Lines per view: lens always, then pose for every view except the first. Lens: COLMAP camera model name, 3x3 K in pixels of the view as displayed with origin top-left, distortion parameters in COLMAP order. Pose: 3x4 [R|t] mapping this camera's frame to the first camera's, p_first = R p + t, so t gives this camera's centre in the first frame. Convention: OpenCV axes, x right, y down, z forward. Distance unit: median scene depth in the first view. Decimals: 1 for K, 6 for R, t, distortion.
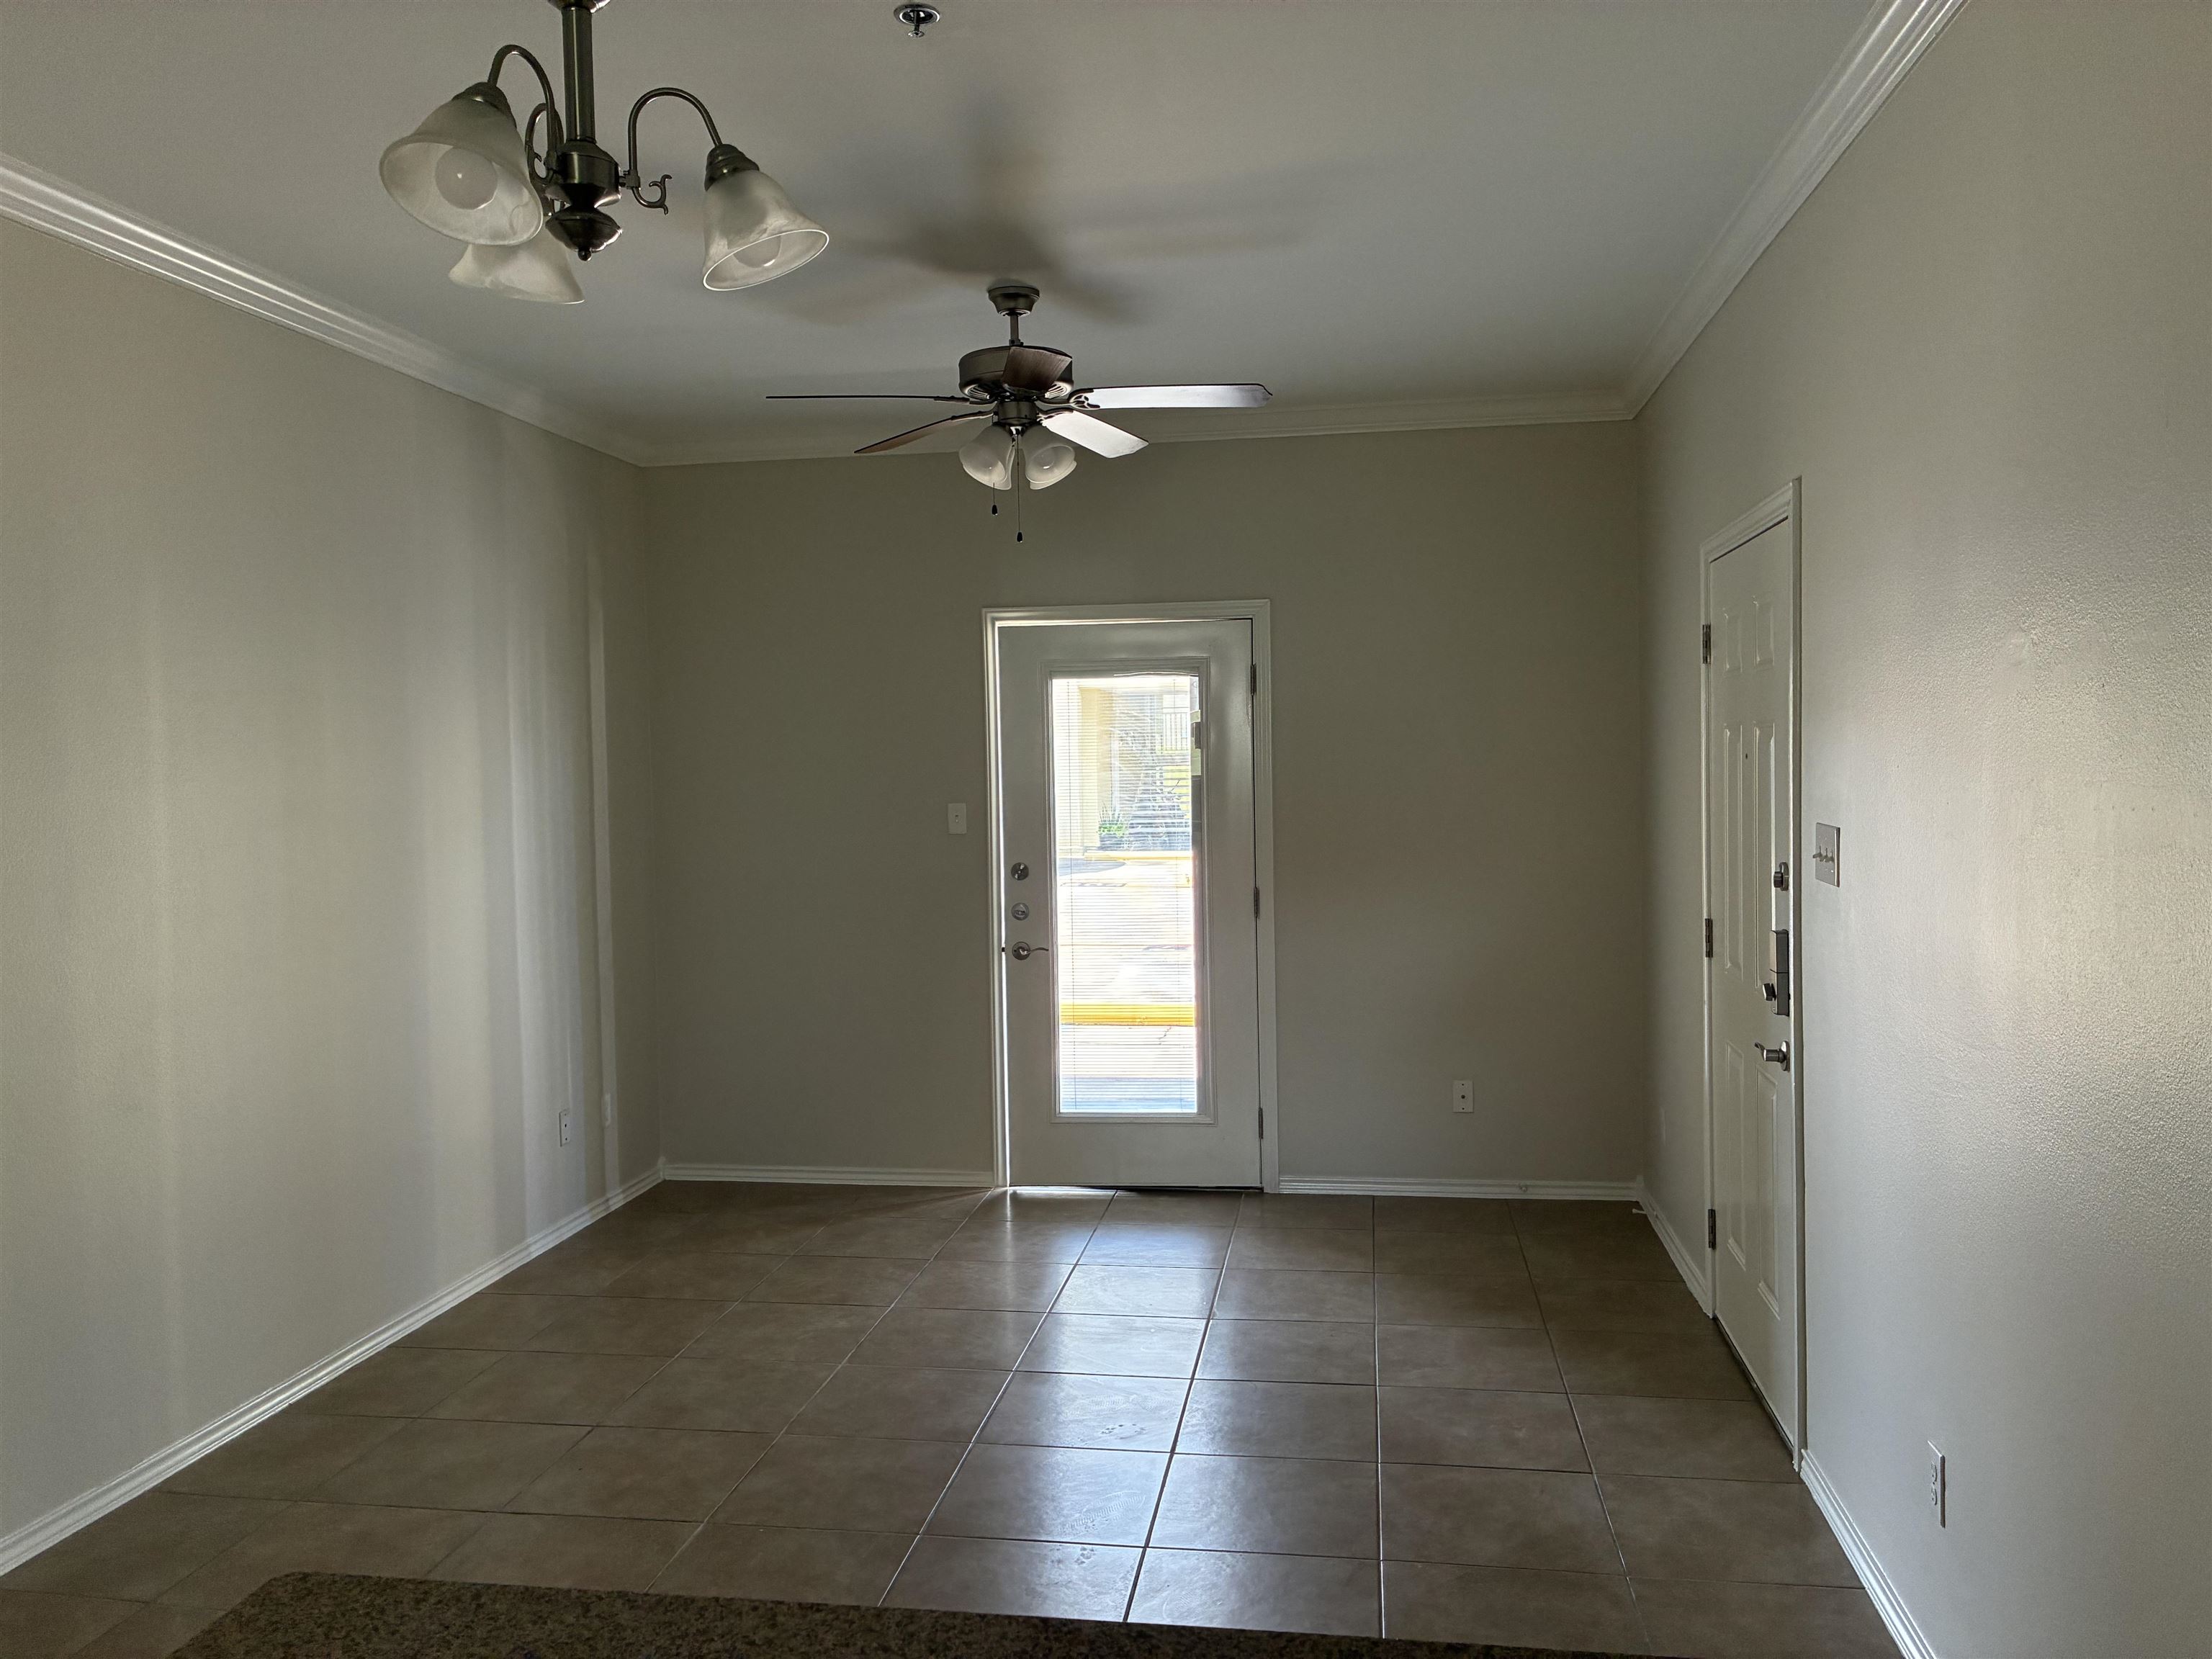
lens RADIAL K [[1657.1, 0, 1106.0], [0, 1657.1, 829.5], [0, 0, 1]] dist [0.095132, -0.111170]
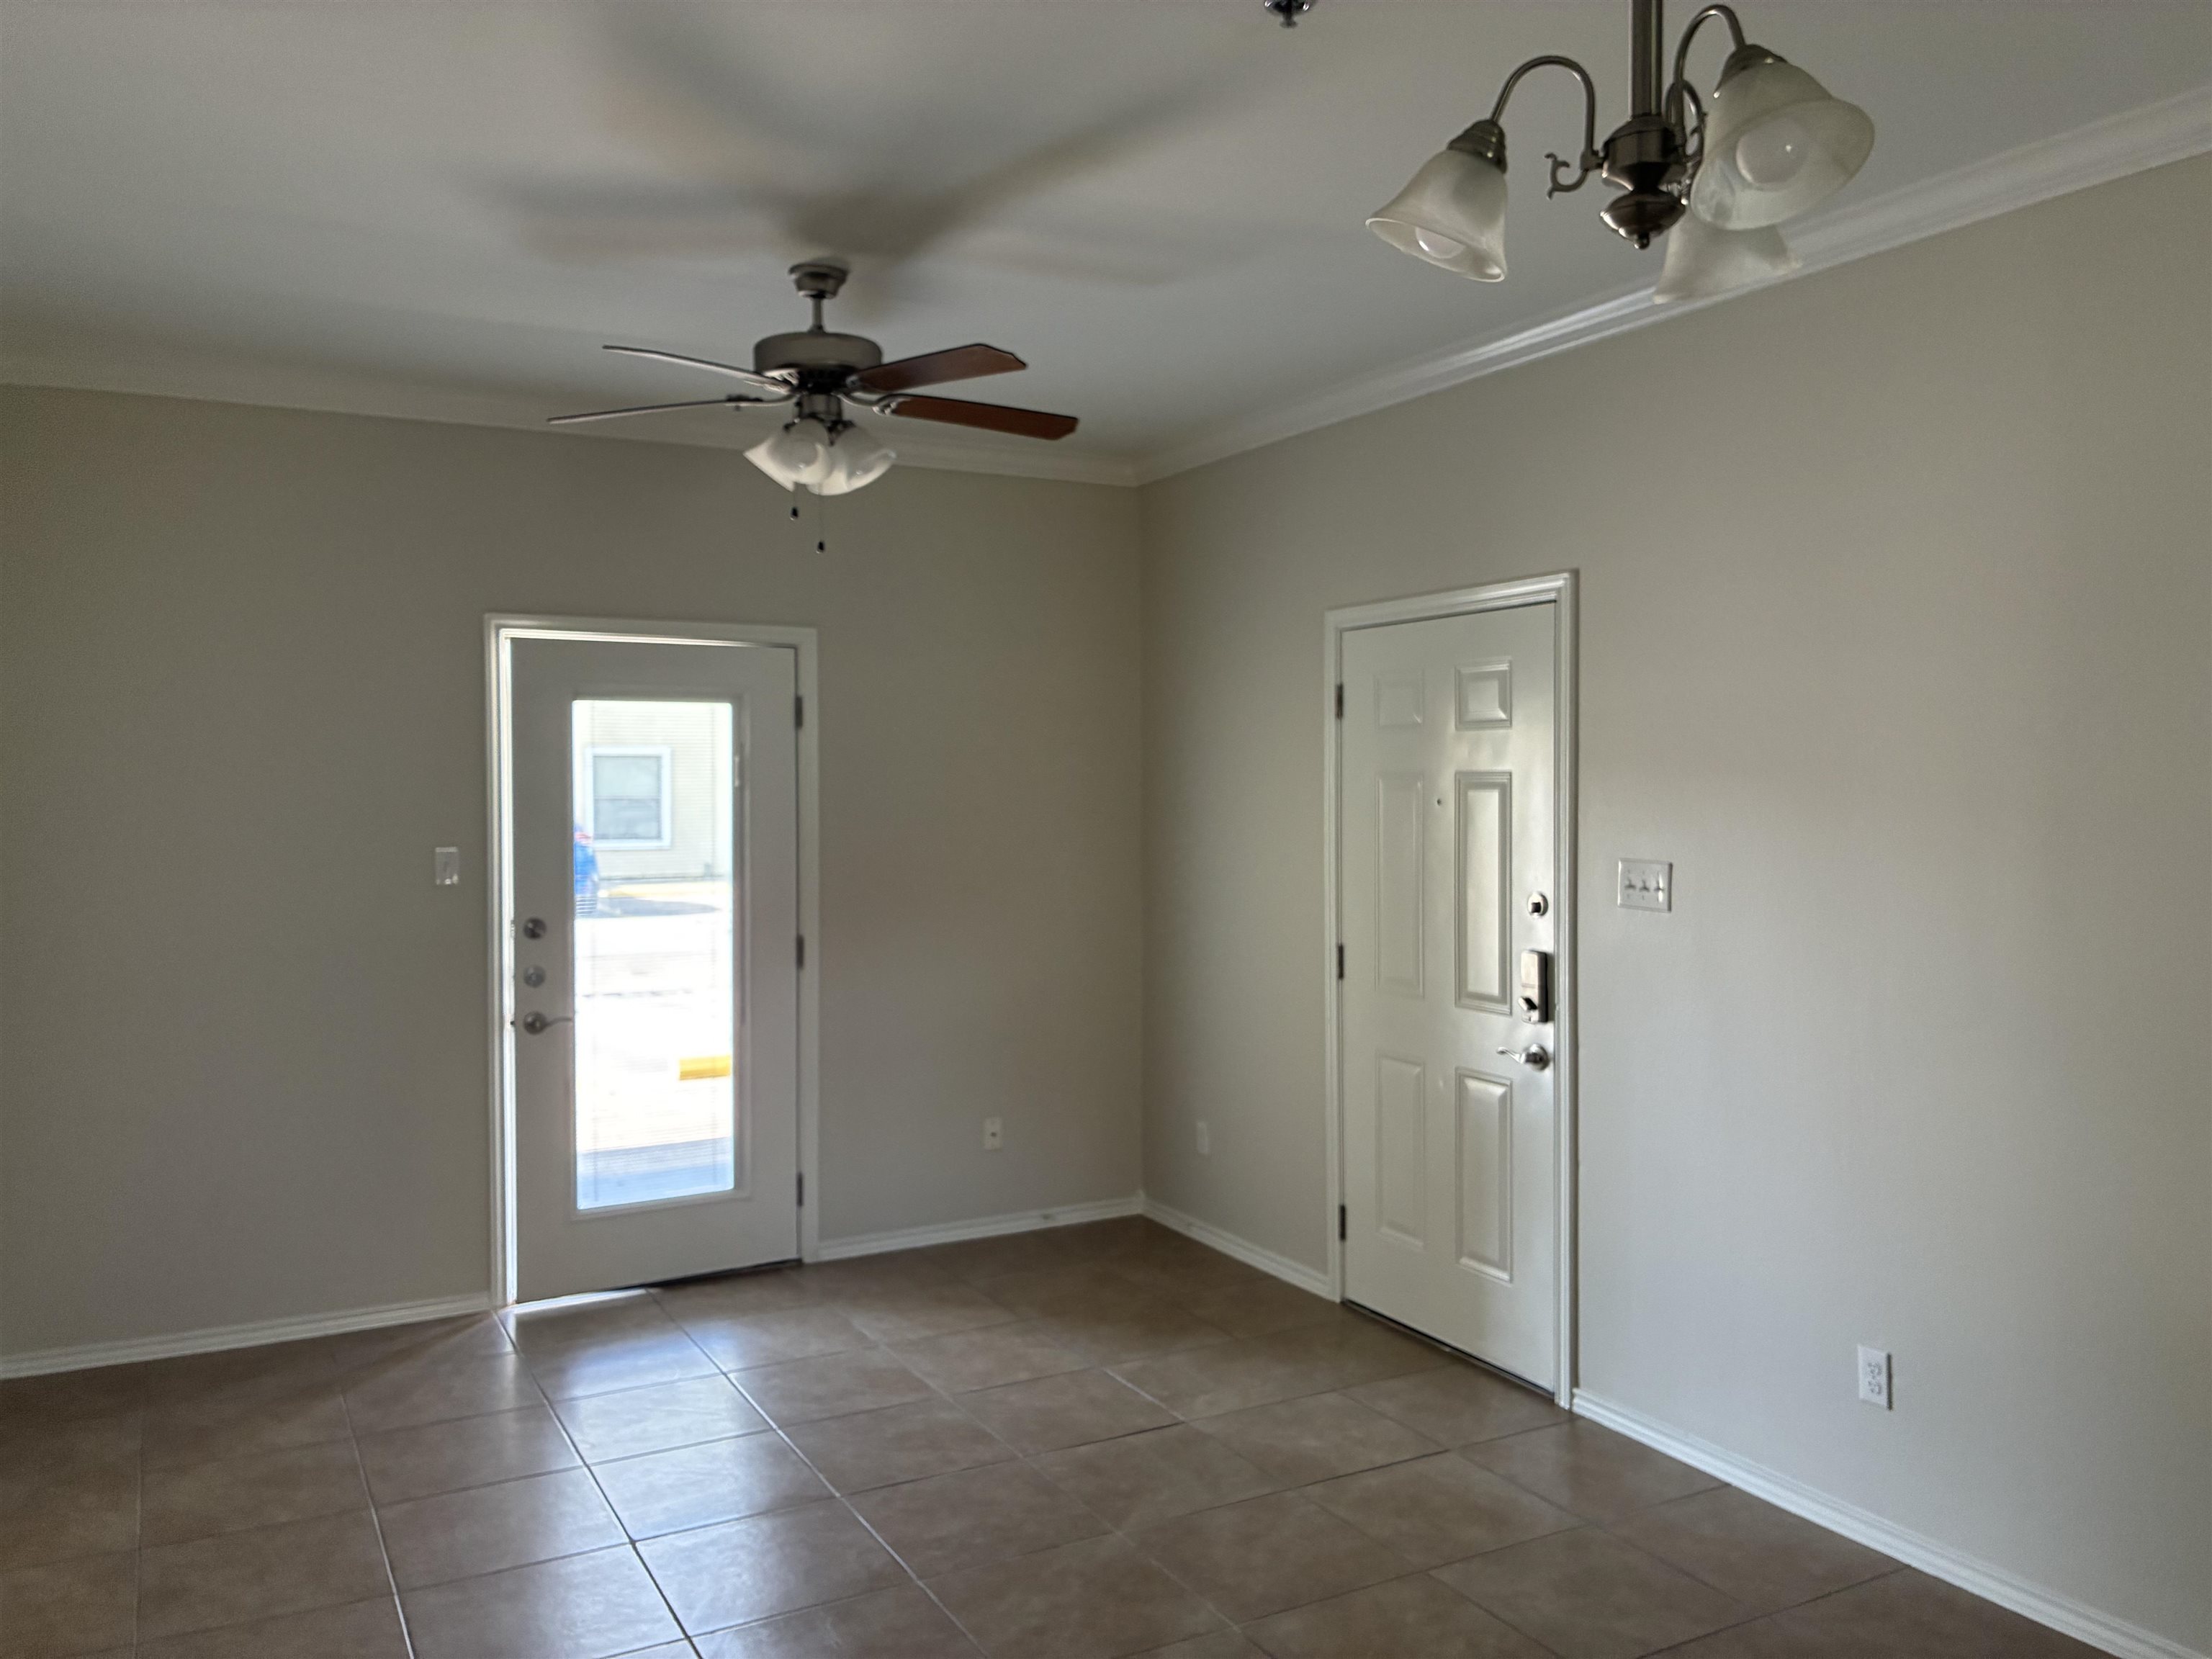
lens RADIAL K [[1674.8, 0, 1095.5], [0, 1674.8, 823.1], [0, 0, 1]] dist [0.026357, -0.028753]
pose [[0.798515, -0.001395, 0.601973, -0.341782], [0.015586, 0.999710, -0.018357, -0.008119], [-0.601773, 0.024041, 0.798306, 0.150025]]
